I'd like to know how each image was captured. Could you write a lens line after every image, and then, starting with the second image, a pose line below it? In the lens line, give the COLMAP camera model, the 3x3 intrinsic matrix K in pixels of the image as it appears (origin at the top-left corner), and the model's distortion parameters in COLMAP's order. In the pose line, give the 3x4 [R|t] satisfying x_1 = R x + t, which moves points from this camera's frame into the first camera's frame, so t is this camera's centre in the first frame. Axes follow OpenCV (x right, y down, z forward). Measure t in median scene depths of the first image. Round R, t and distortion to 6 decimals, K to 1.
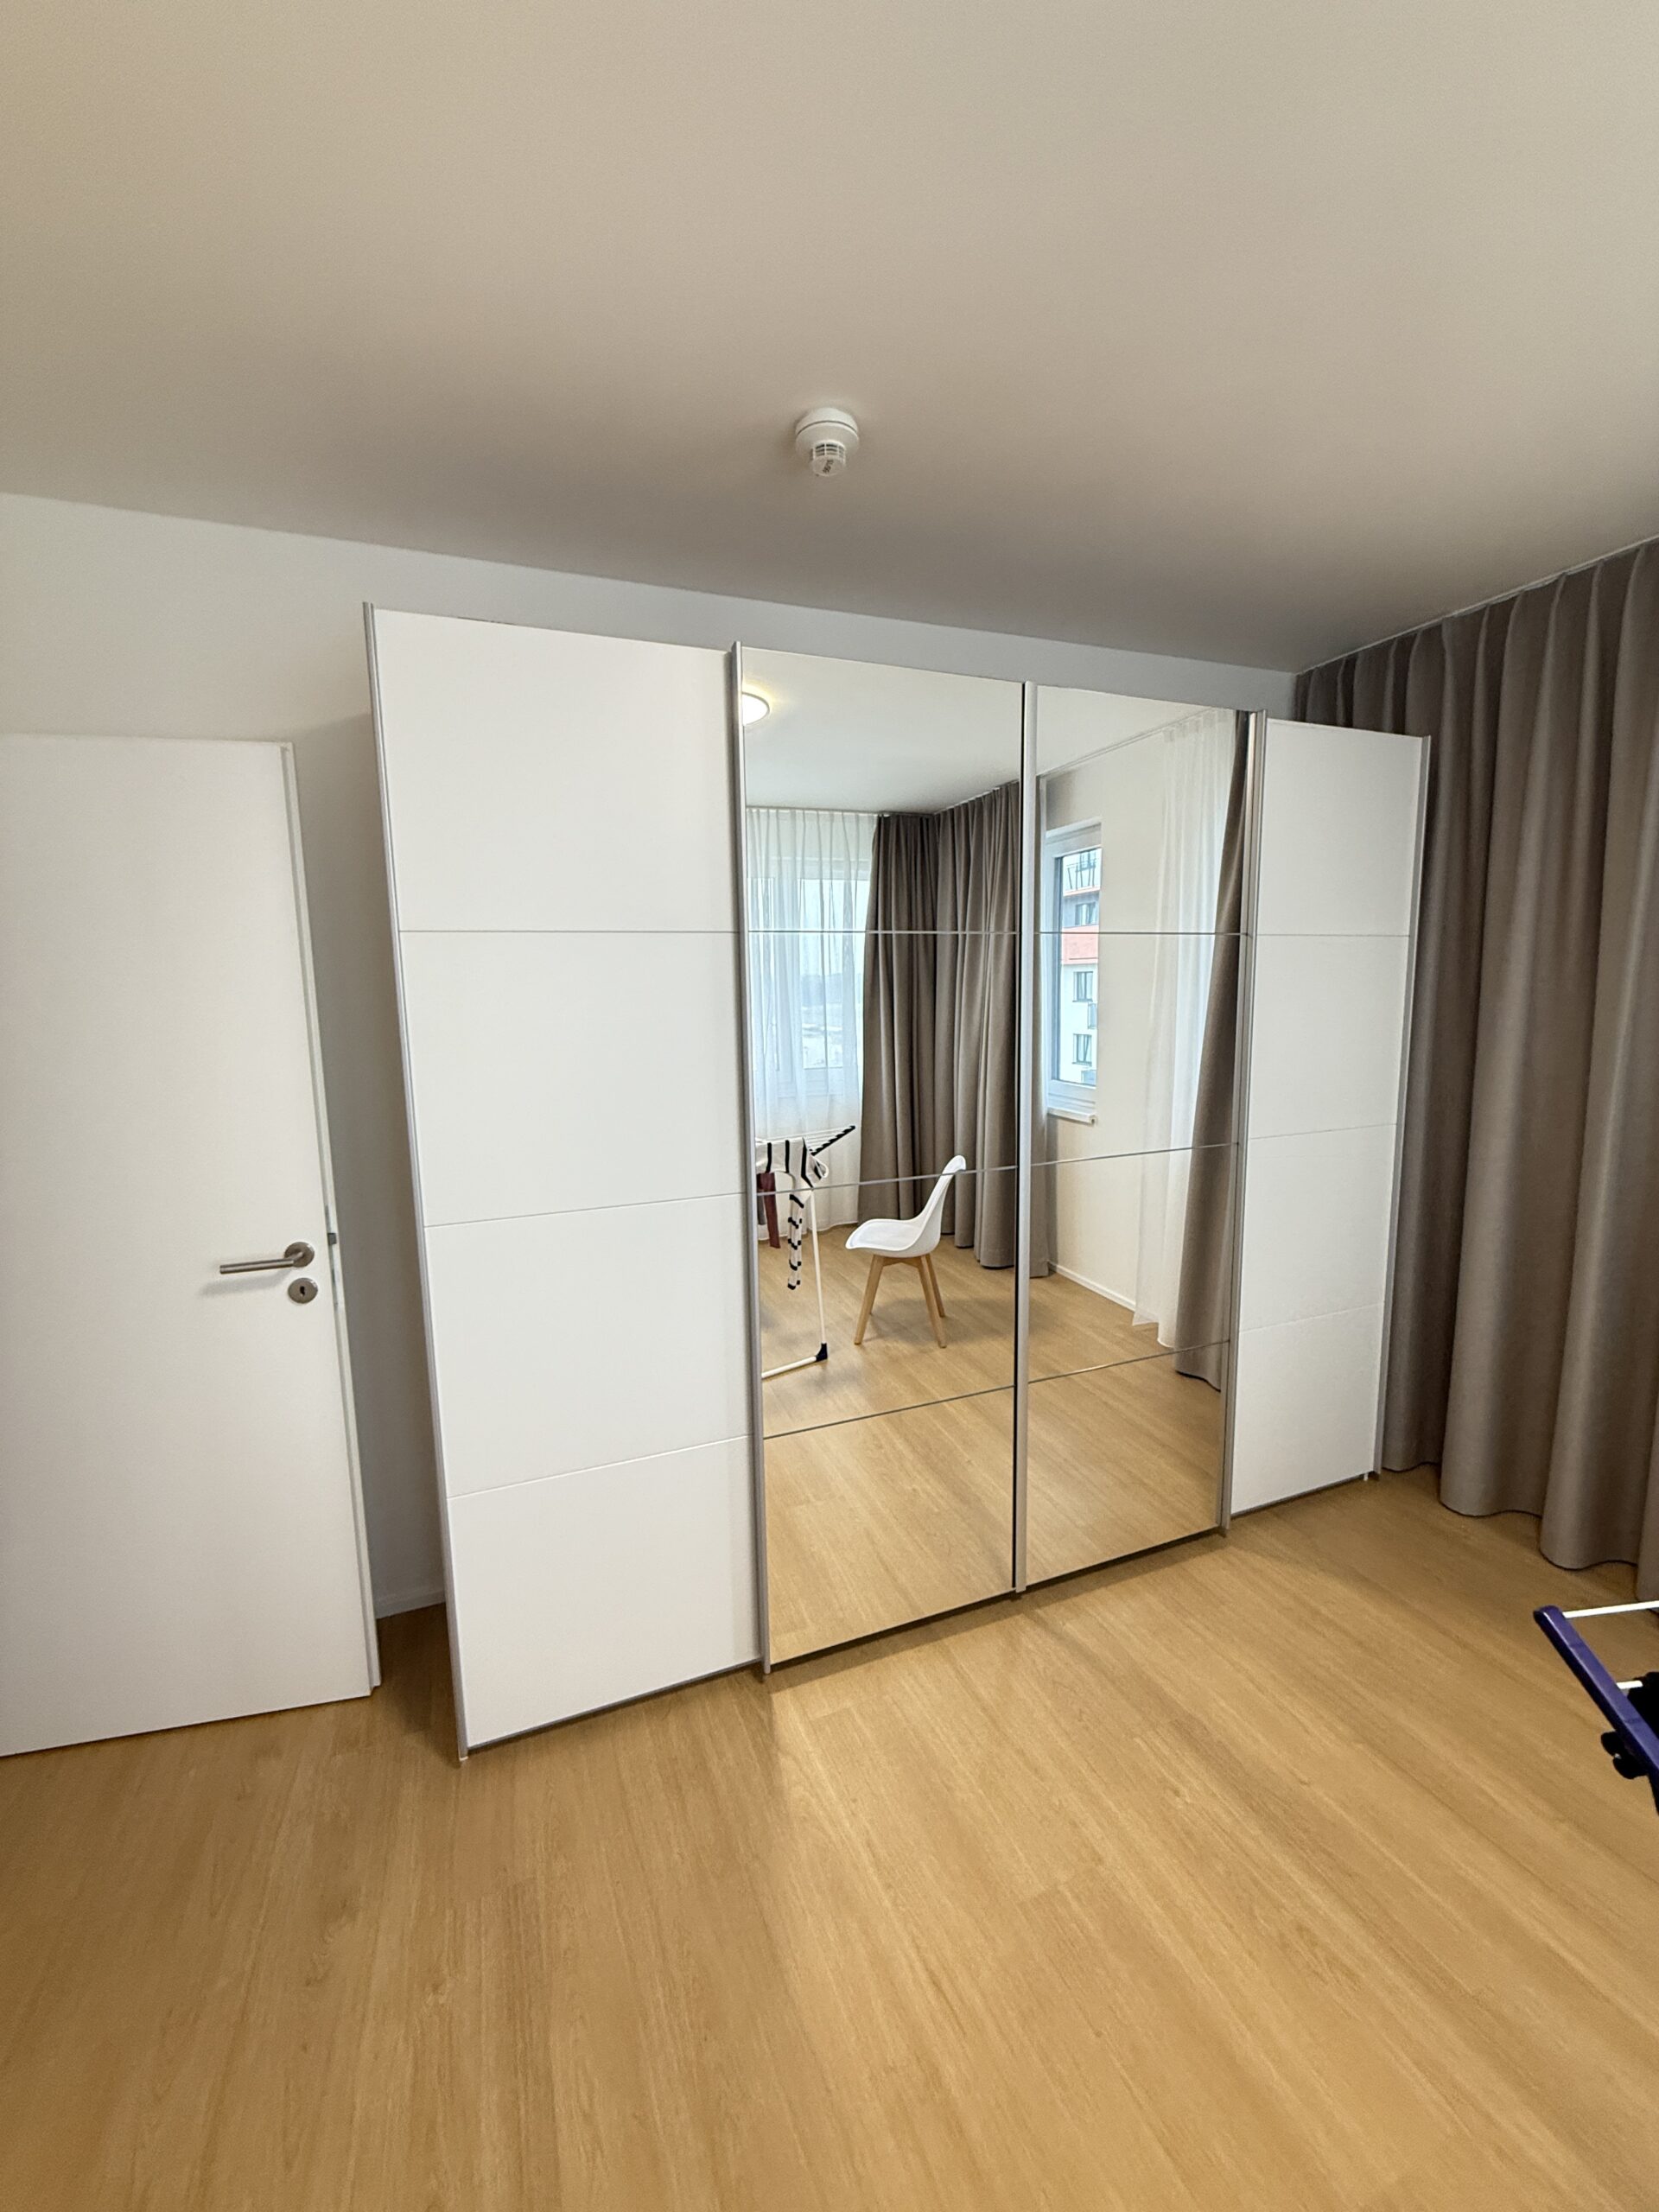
lens RADIAL K [[865.3, 0, 833.7], [0, 865.3, 1097.4], [0, 0, 1]] dist [-0.007126, 0.001902]
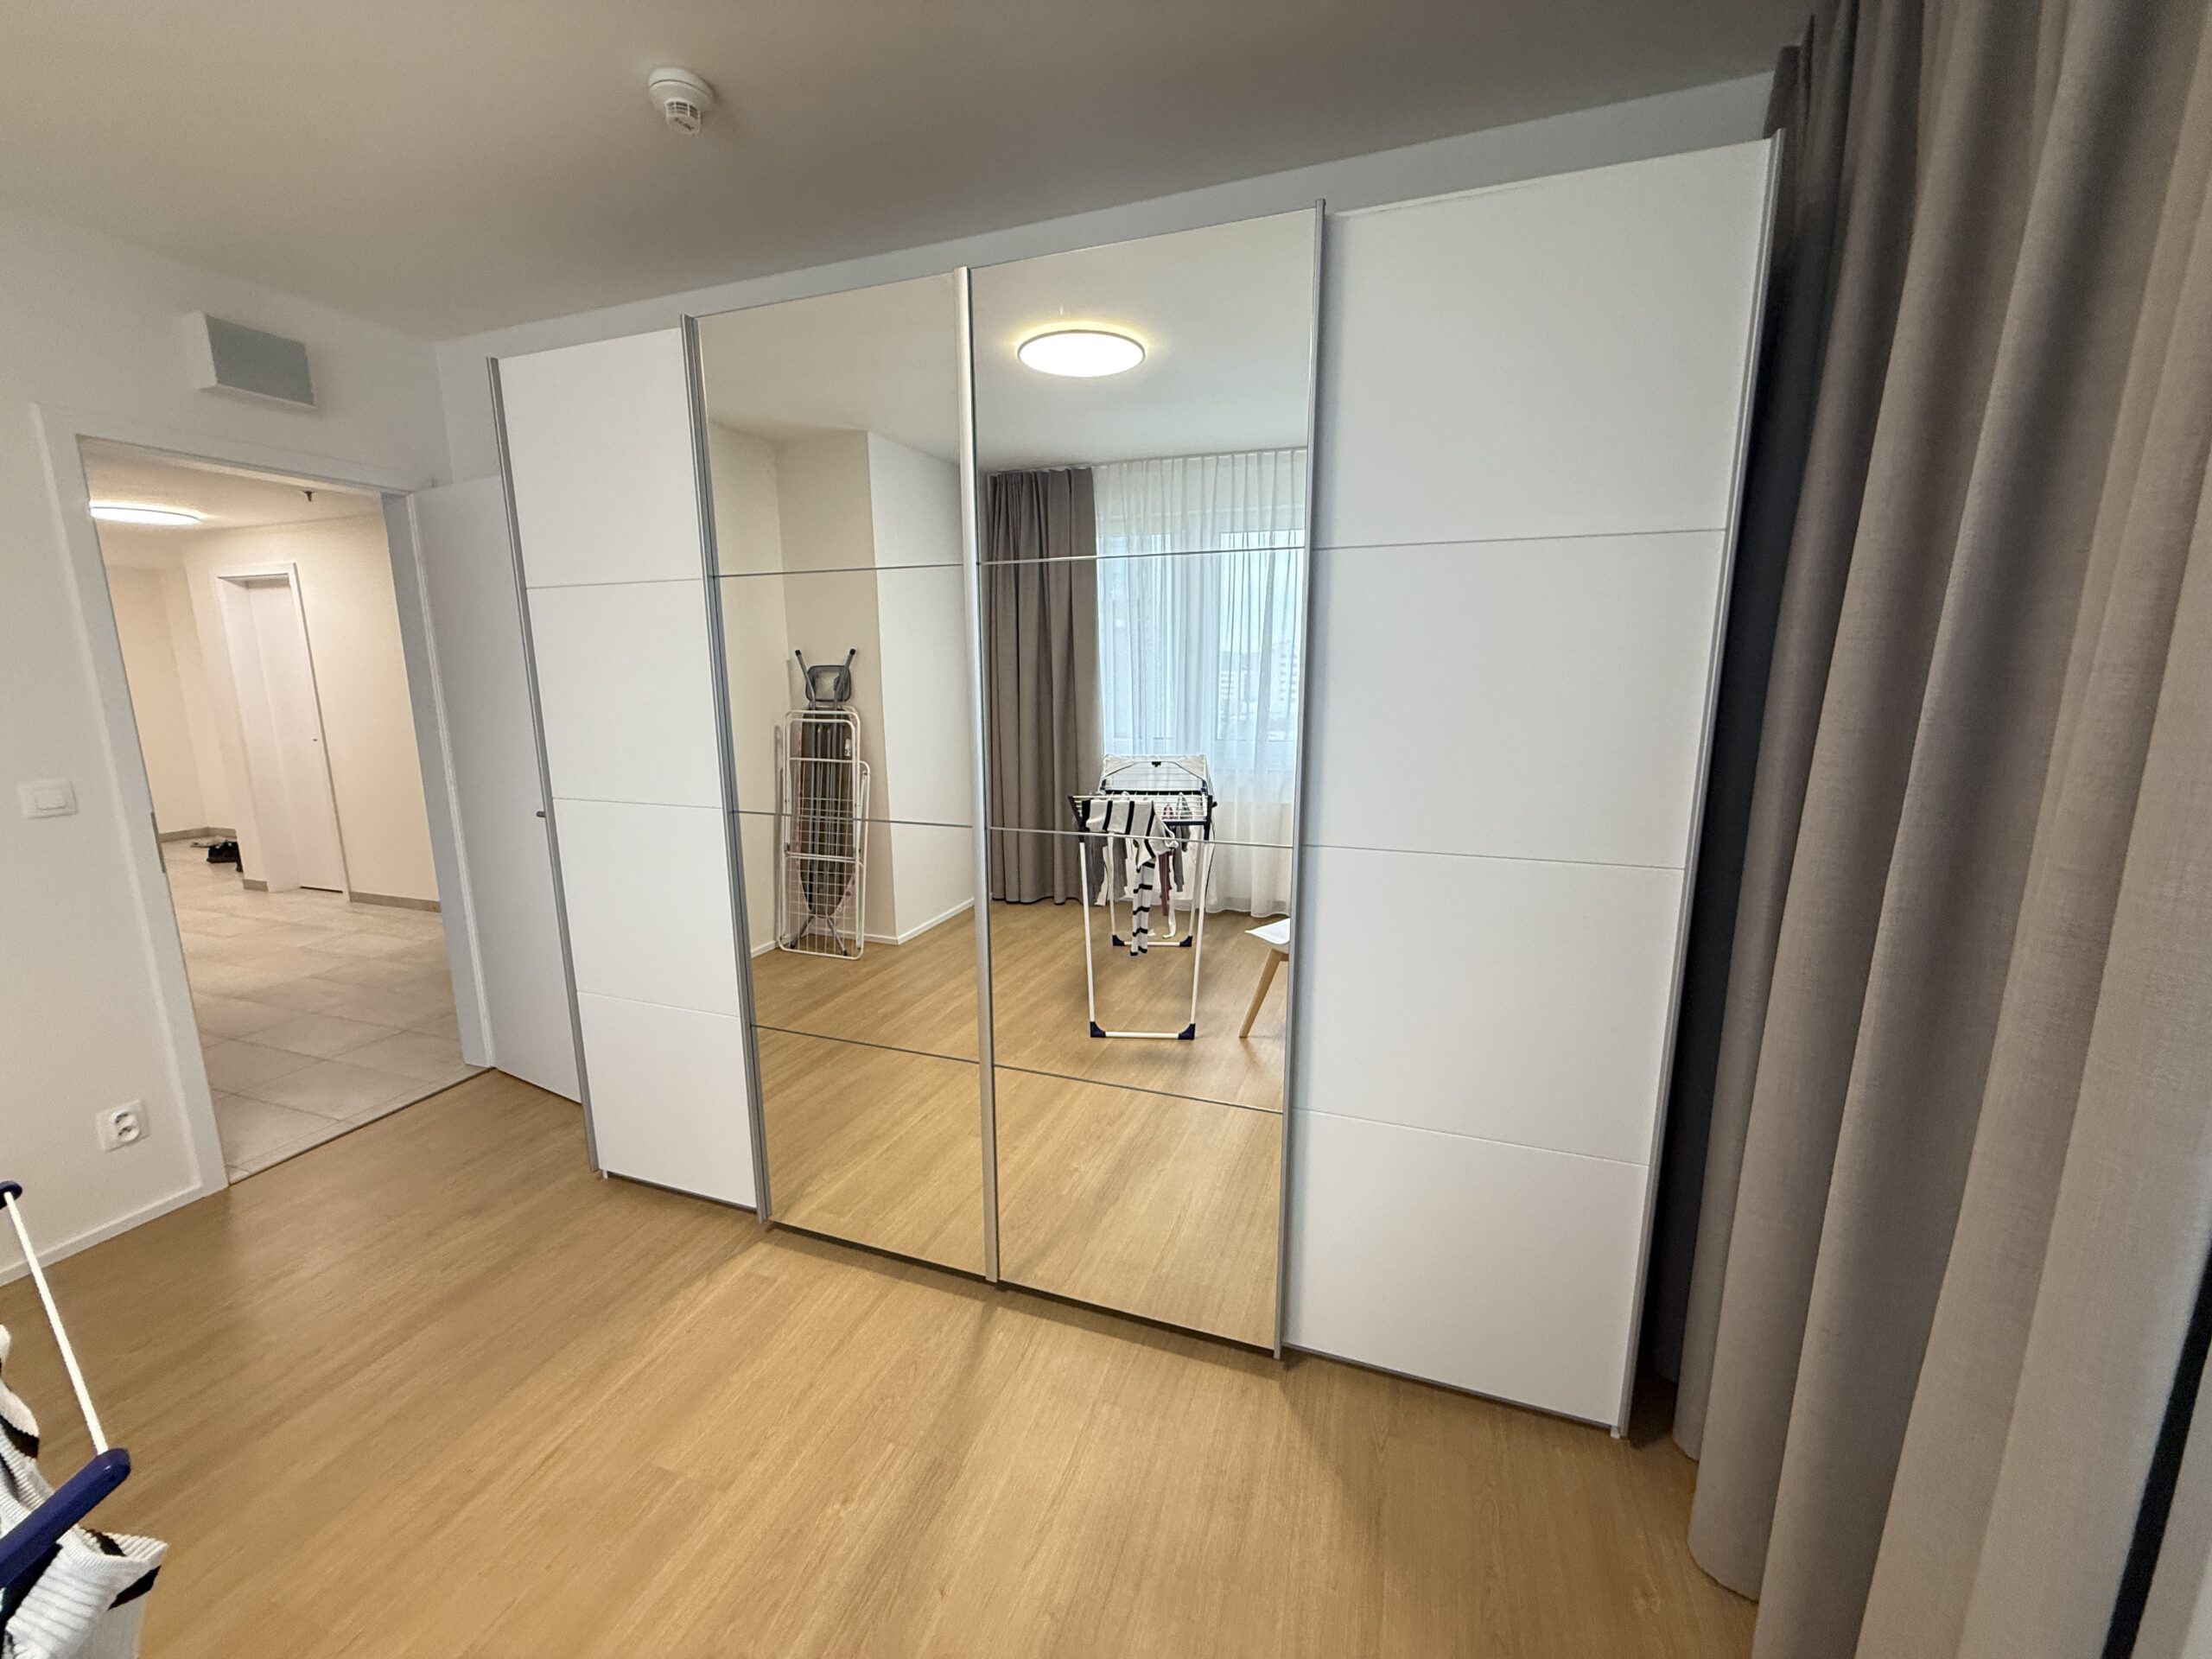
lens RADIAL K [[865.3, 0, 1108.1], [0, 865.3, 828.2], [0, 0, 1]] dist [-0.007126, 0.001902]
pose [[0.756268, 0.132027, -0.640803, 0.901283], [-0.093724, 0.991188, 0.093606, -0.015020], [0.647515, -0.010733, 0.761977, 0.397643]]
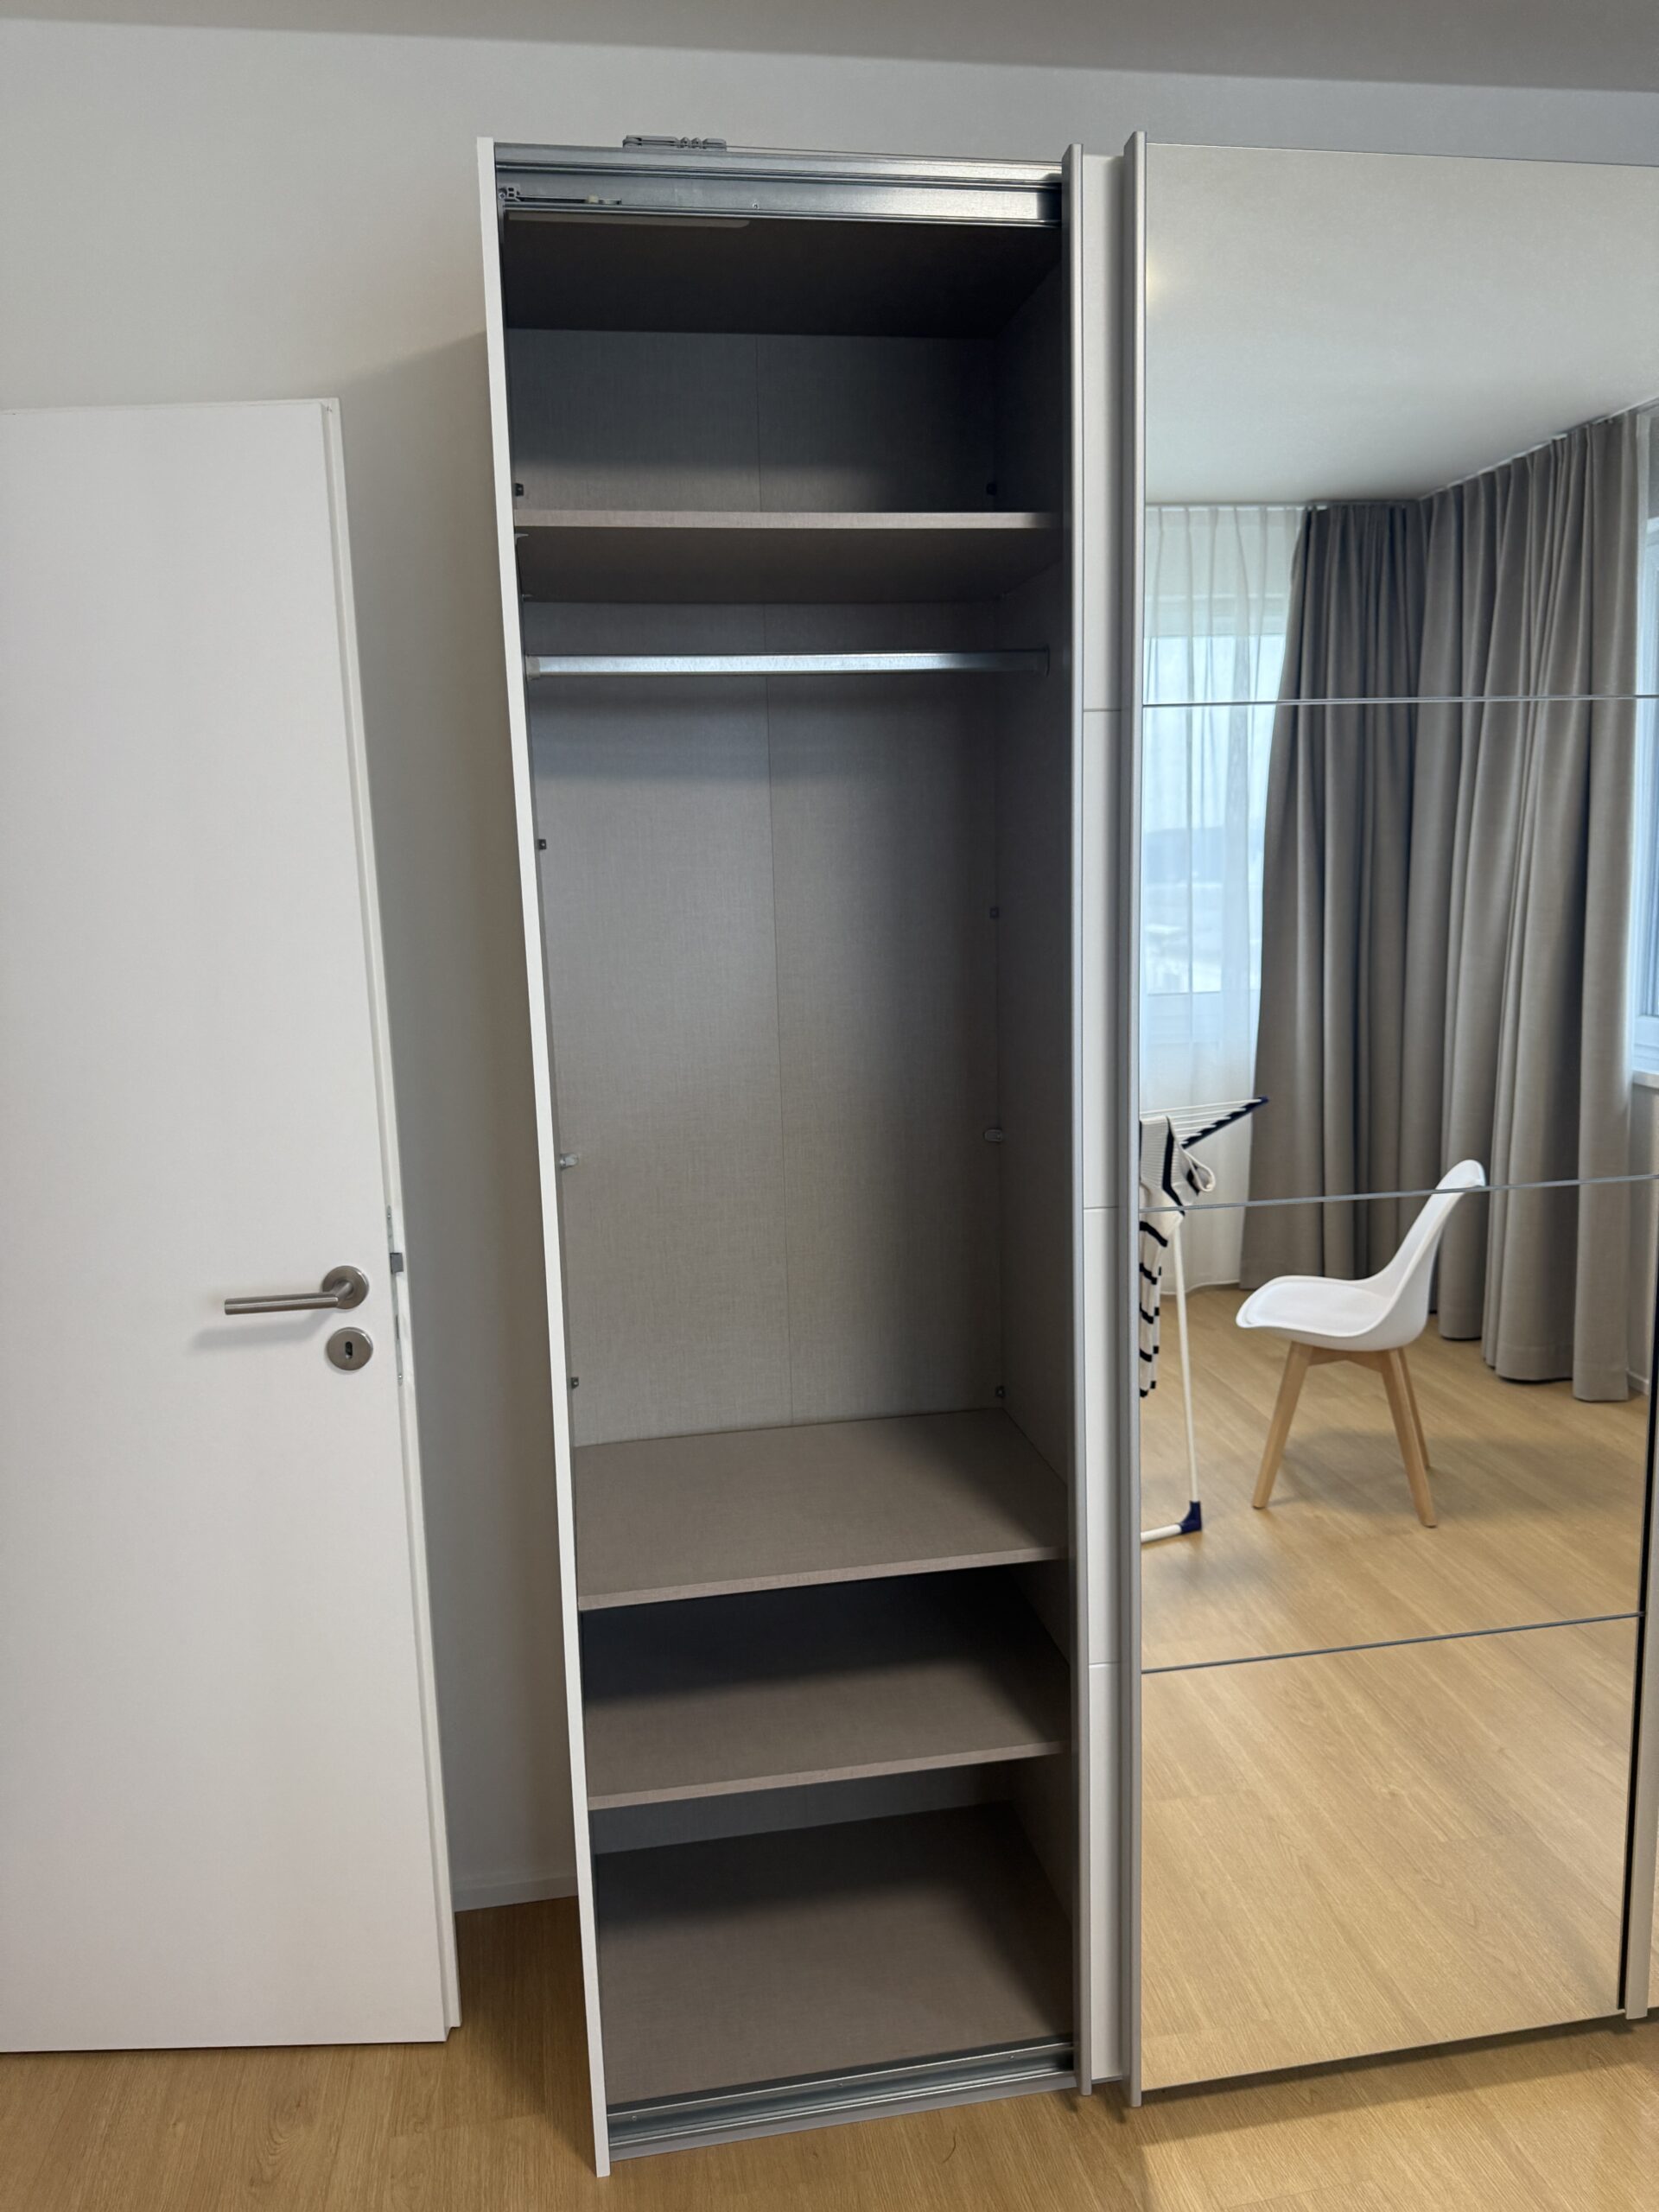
lens RADIAL K [[1549.2, 0, 833.0], [0, 1549.2, 1105.9], [0, 0, 1]] dist [0.018934, -0.024622]
pose [[0.978533, 0.020472, -0.205070, -0.071103], [-0.013590, 0.999298, 0.034915, 0.015380], [0.205641, -0.031379, 0.978124, 0.035722]]
